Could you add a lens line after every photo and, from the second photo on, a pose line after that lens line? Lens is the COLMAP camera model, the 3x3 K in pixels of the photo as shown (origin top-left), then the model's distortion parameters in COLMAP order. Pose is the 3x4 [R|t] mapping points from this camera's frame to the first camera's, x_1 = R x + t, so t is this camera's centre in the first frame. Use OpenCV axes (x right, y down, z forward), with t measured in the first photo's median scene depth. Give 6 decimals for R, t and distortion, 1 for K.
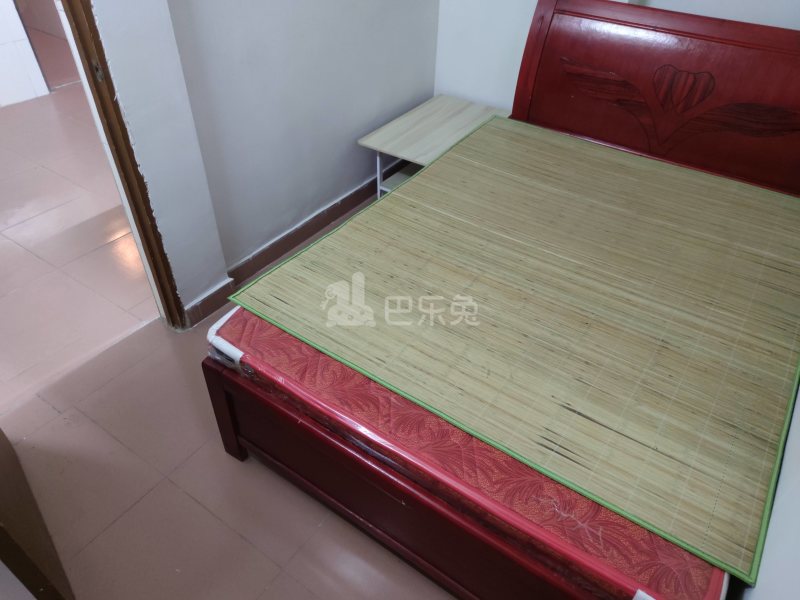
lens RADIAL K [[568.4, 0, 400.0], [0, 568.4, 300.0], [0, 0, 1]] dist [0.007334, -0.002190]
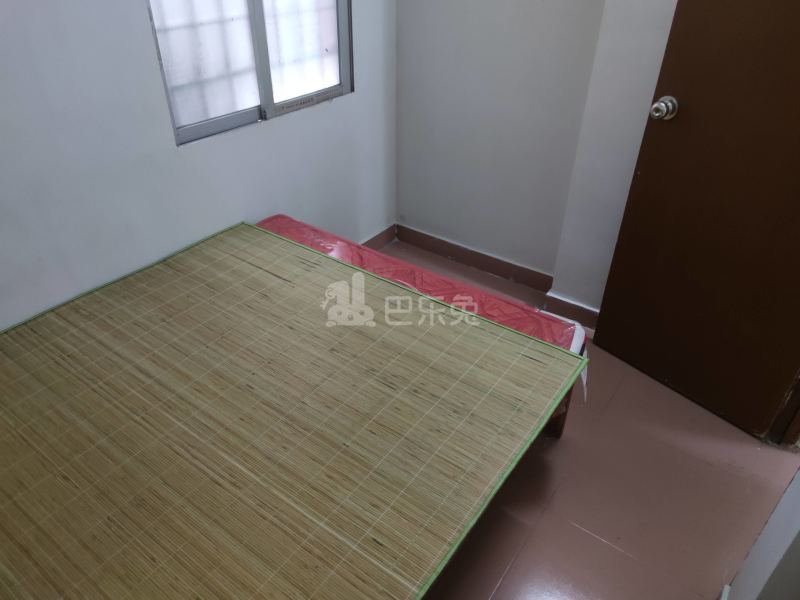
lens RADIAL K [[568.4, 0, 400.0], [0, 568.4, 300.0], [0, 0, 1]] dist [0.007334, -0.002190]
pose [[-0.999323, -0.036782, -0.000071, 0.014264], [-0.010975, 0.296344, 0.955018, -0.922791], [-0.035106, 0.954373, -0.296547, 1.193163]]
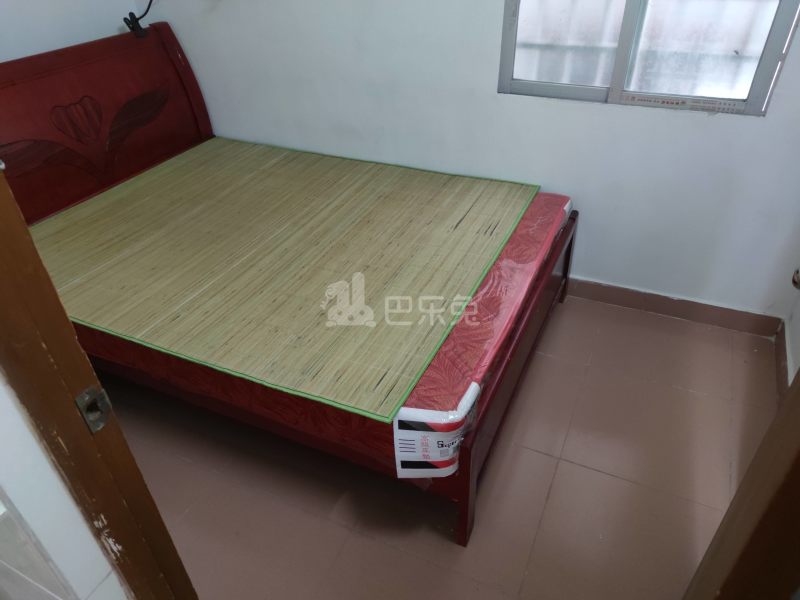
lens RADIAL K [[568.4, 0, 400.0], [0, 568.4, 300.0], [0, 0, 1]] dist [0.007334, -0.002190]
pose [[-0.169669, -0.586569, 0.791927, -0.837371], [0.646228, 0.540473, 0.538775, -0.520328], [-0.744044, 0.603179, 0.287356, 0.652027]]
